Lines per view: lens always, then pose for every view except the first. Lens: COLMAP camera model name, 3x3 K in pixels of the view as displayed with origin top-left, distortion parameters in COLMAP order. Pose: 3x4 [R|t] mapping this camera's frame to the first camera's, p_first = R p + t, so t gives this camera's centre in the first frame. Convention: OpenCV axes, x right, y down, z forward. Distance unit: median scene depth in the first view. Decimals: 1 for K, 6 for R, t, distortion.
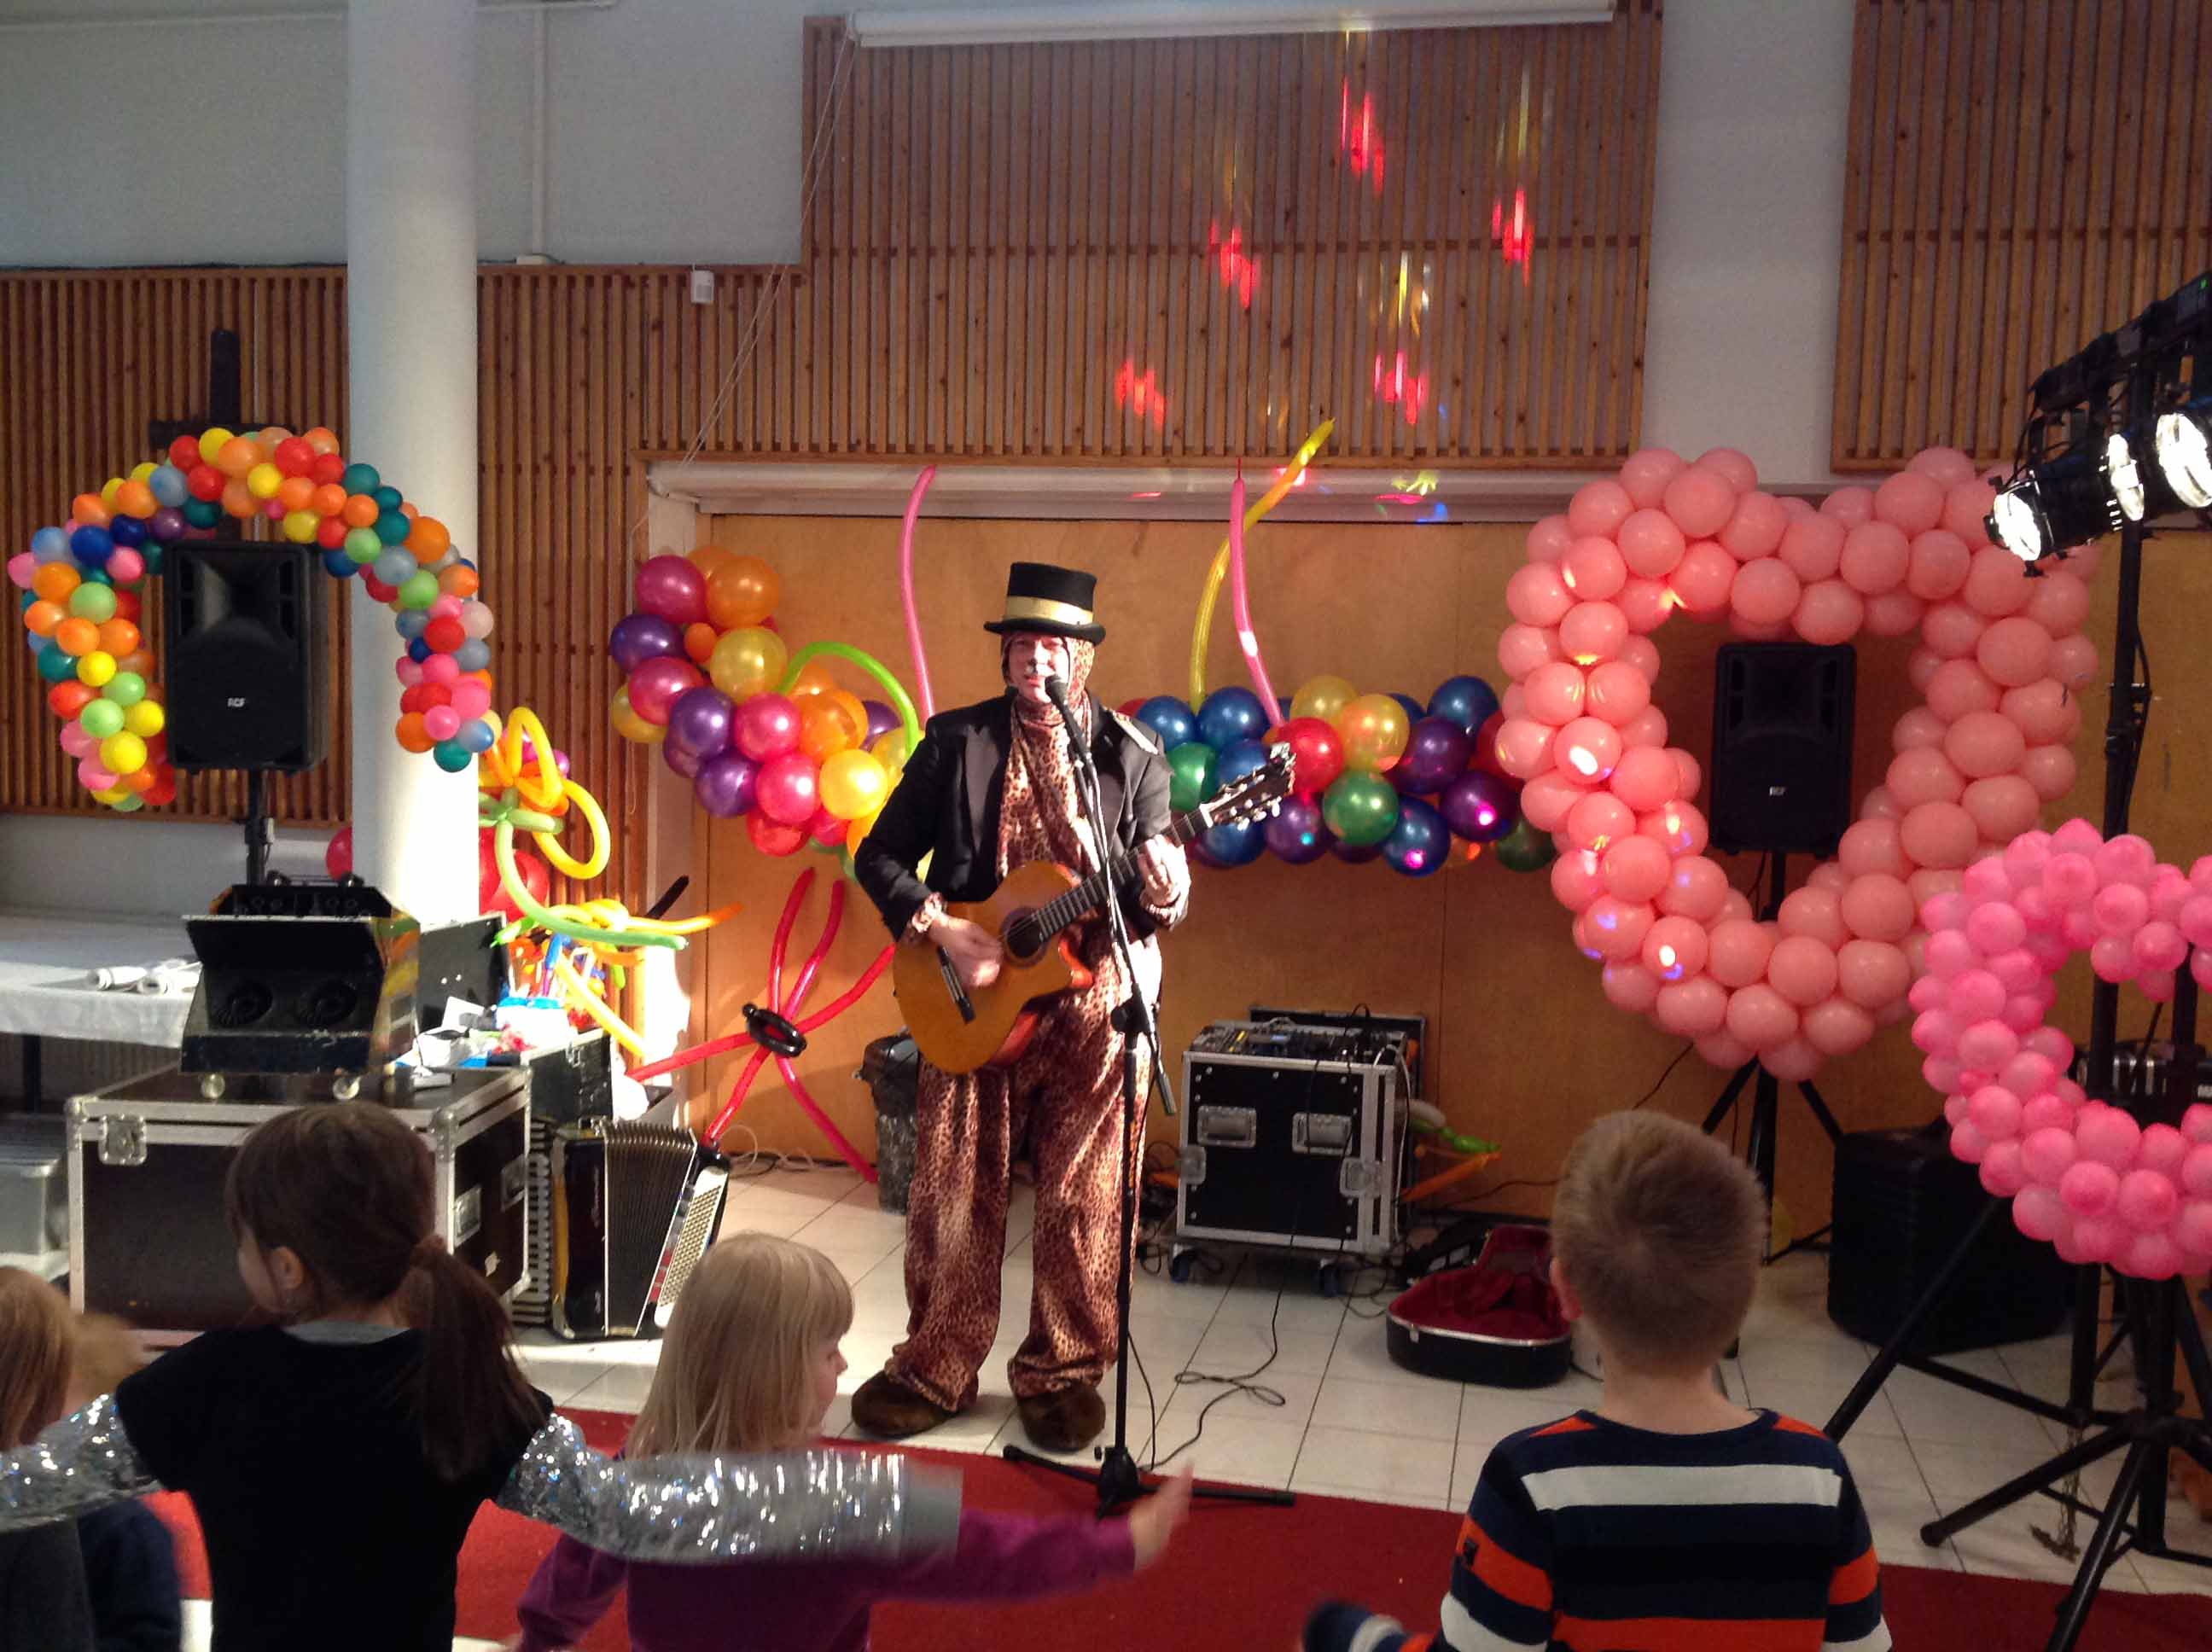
lens RADIAL K [[2087.0, 0, 1106.0], [0, 2087.0, 826.0], [0, 0, 1]] dist [0.161868, -0.355317]
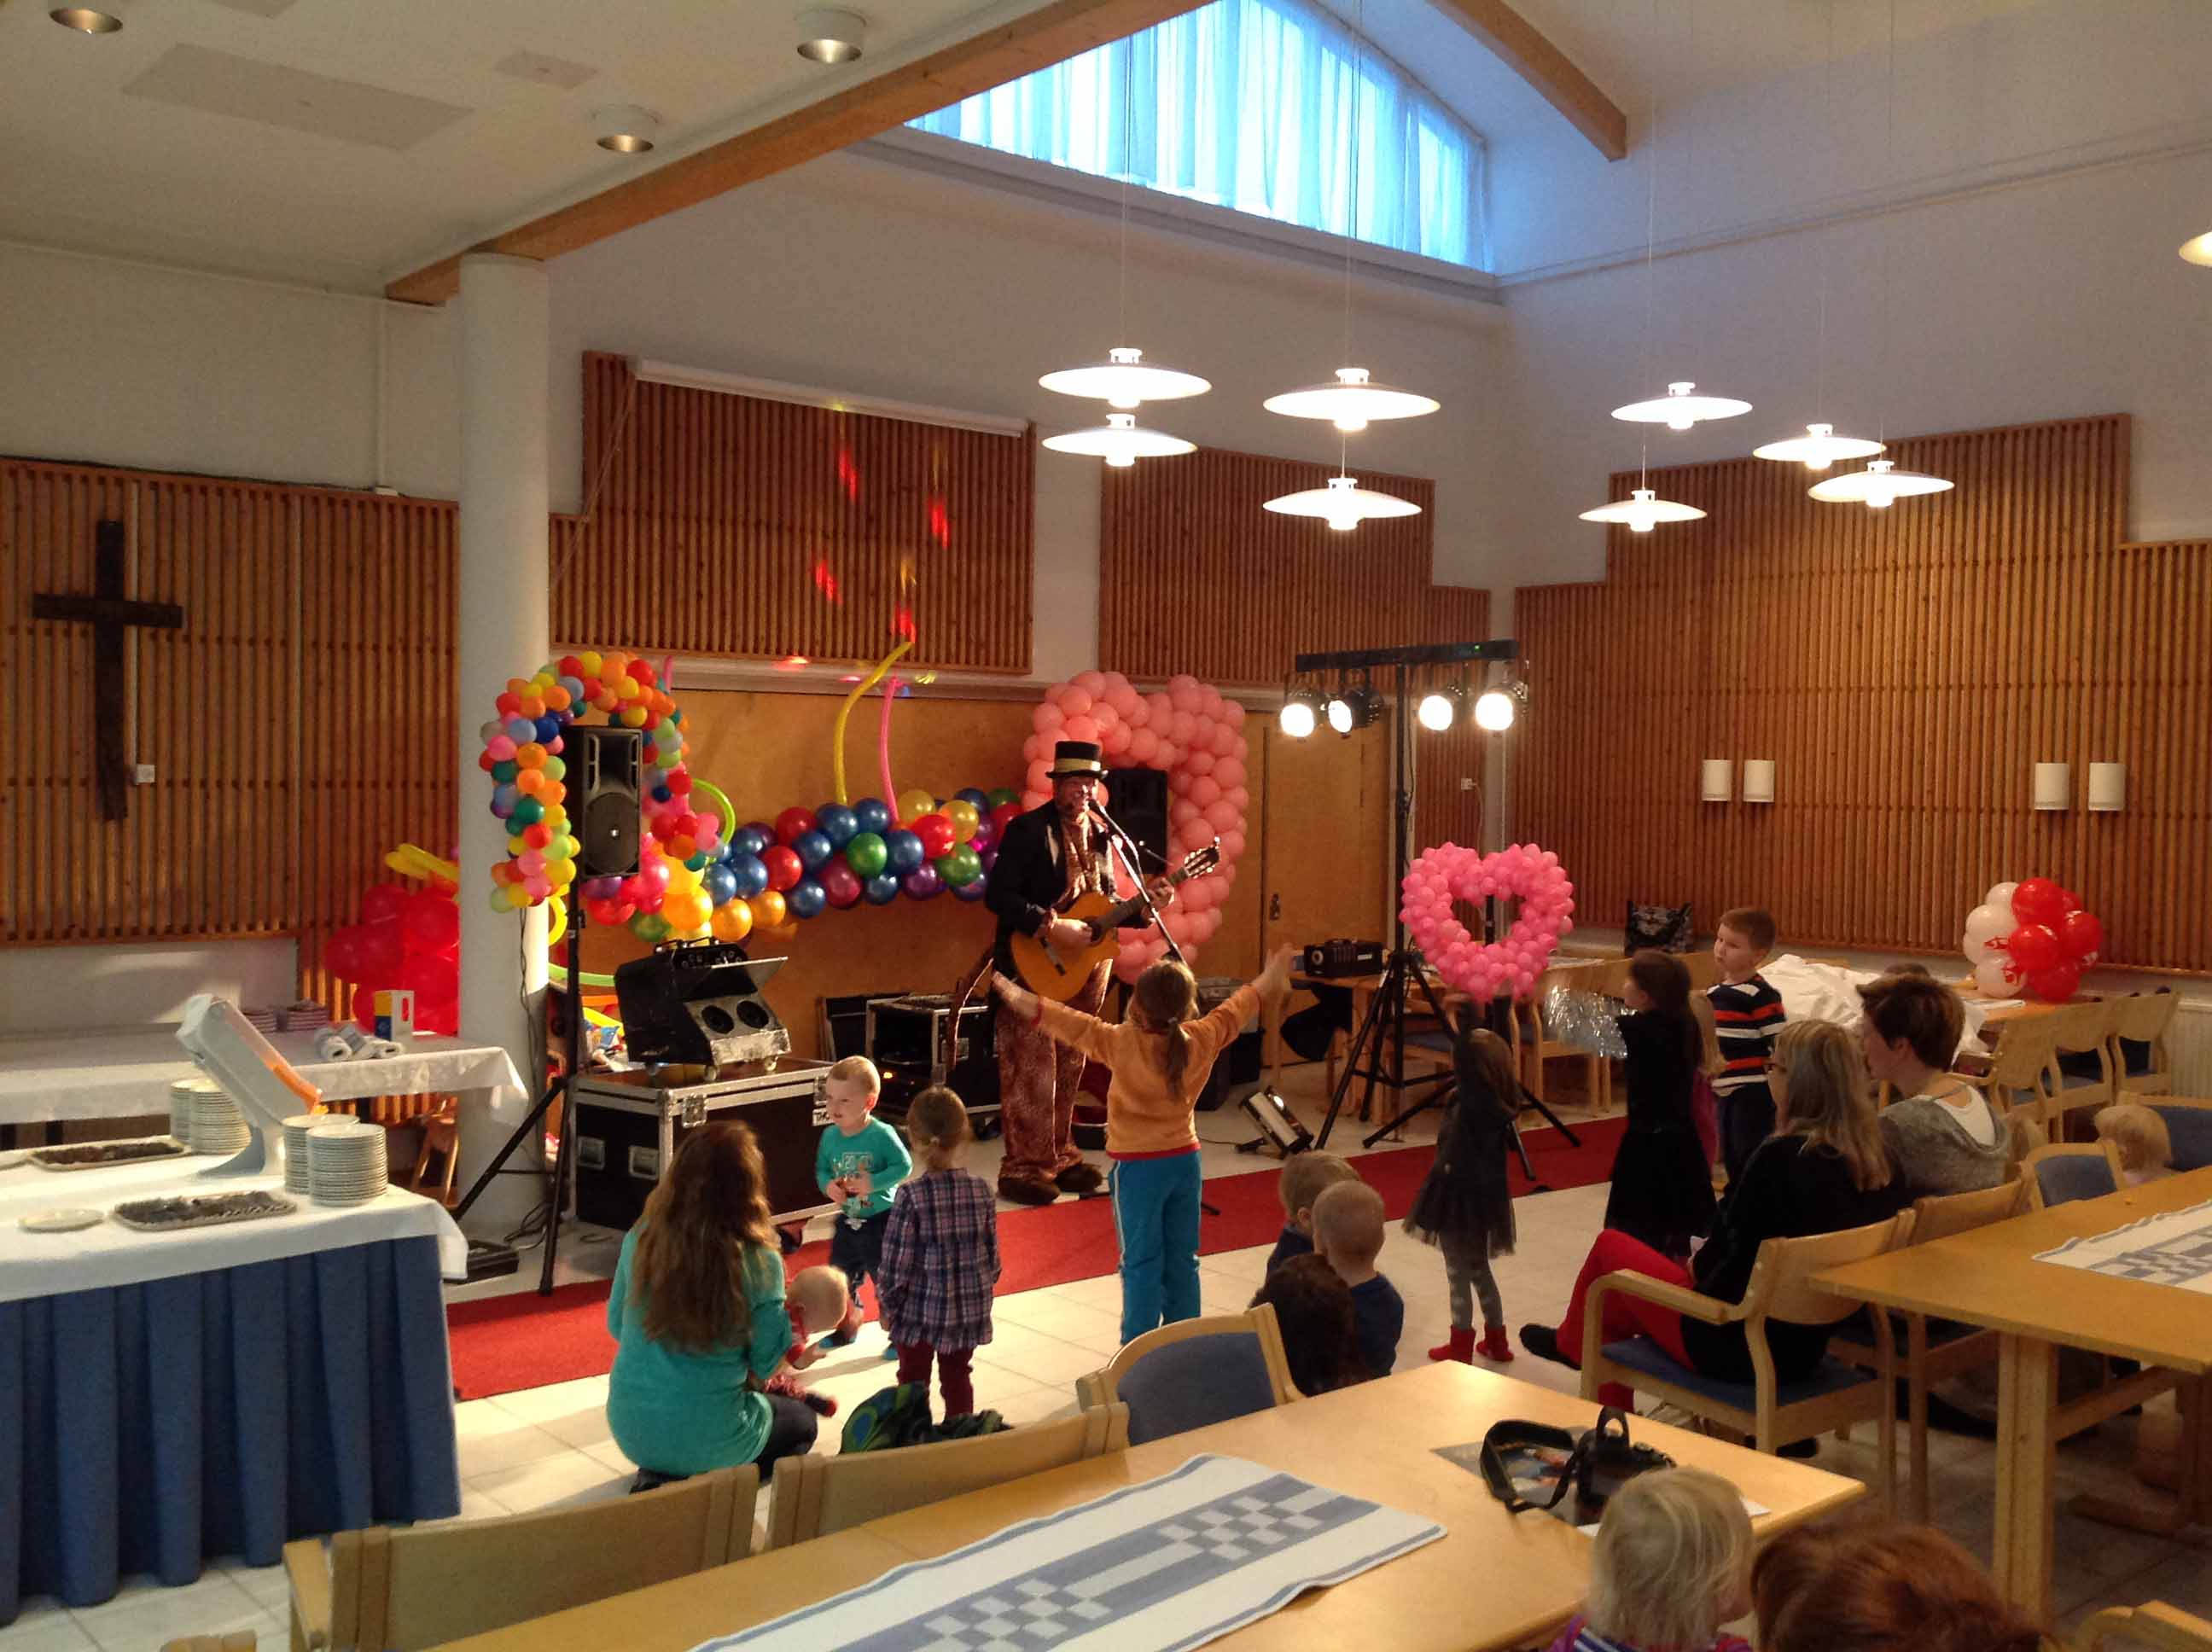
lens RADIAL K [[2087.0, 0, 1106.0], [0, 2087.0, 826.0], [0, 0, 1]] dist [0.161868, -0.355317]
pose [[0.603784, -0.042604, 0.796009, -1.216170], [0.067863, 0.997693, 0.001923, -0.036741], [-0.794254, 0.052858, 0.605282, -0.161321]]
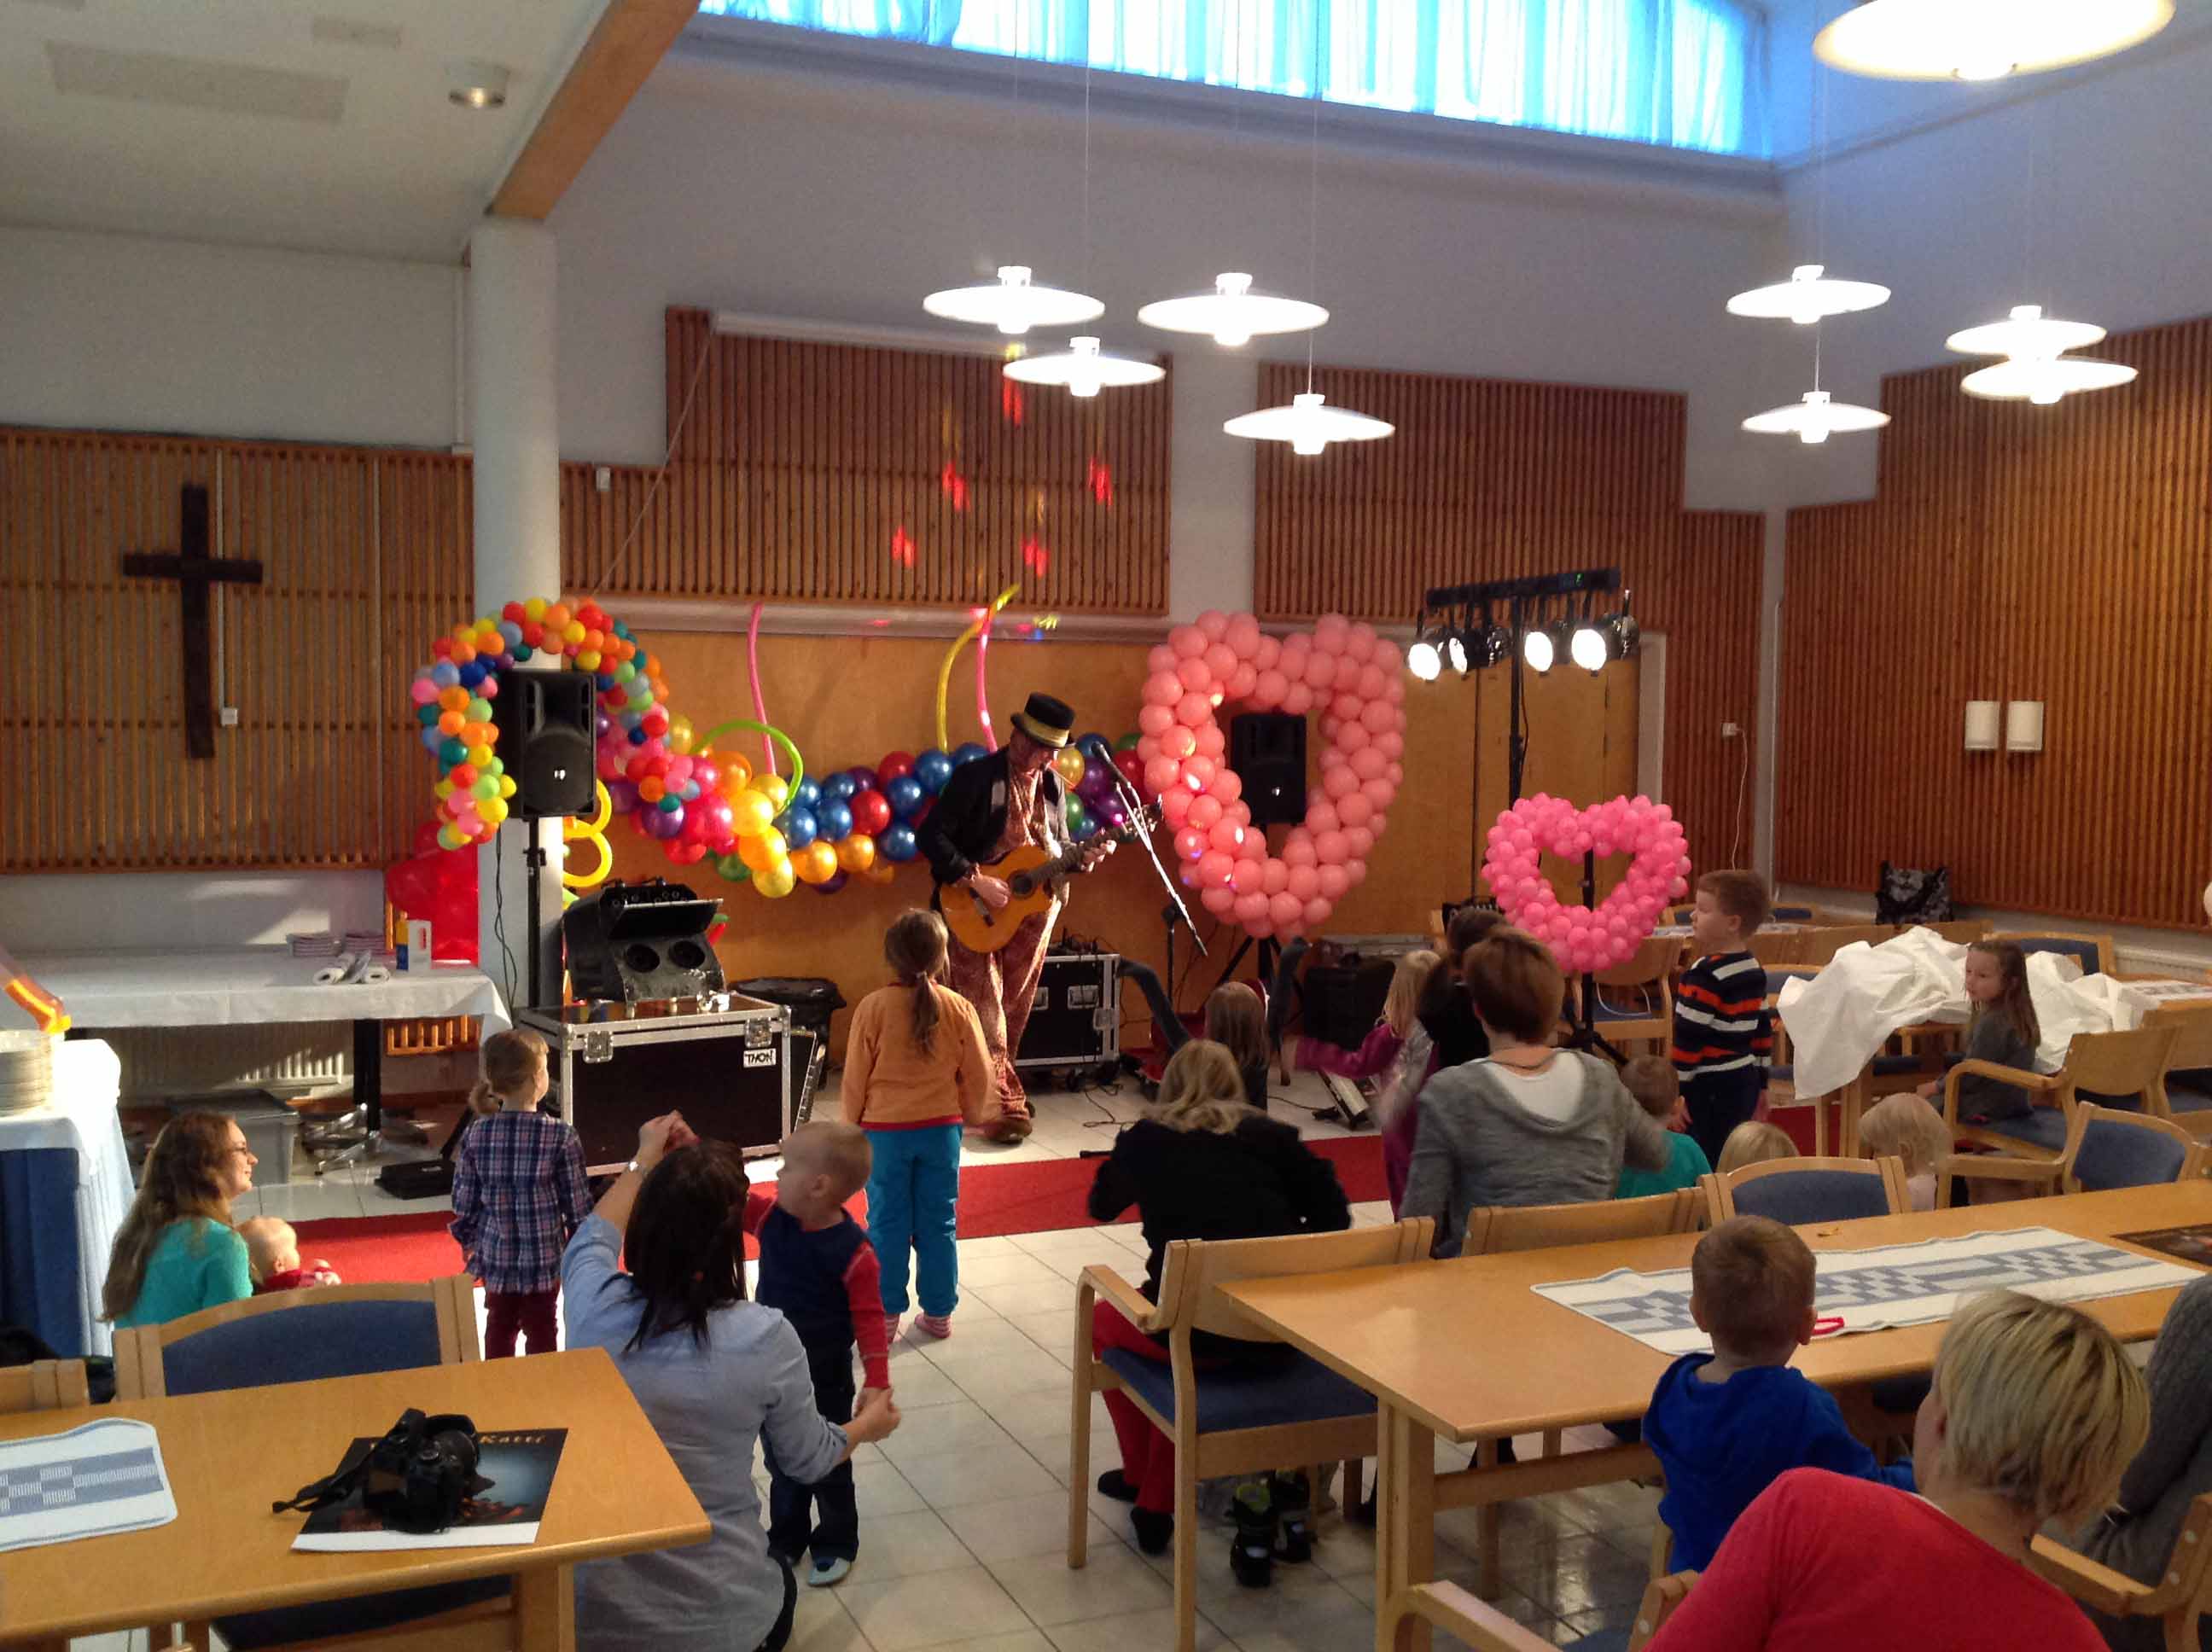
lens RADIAL K [[2075.8, 0, 1103.8], [0, 2075.8, 820.8], [0, 0, 1]] dist [0.163292, -0.333849]
pose [[0.815457, -0.049646, 0.576685, -0.849853], [0.057763, 0.998321, 0.004266, -0.006477], [-0.575929, 0.029832, 0.816956, -0.421644]]
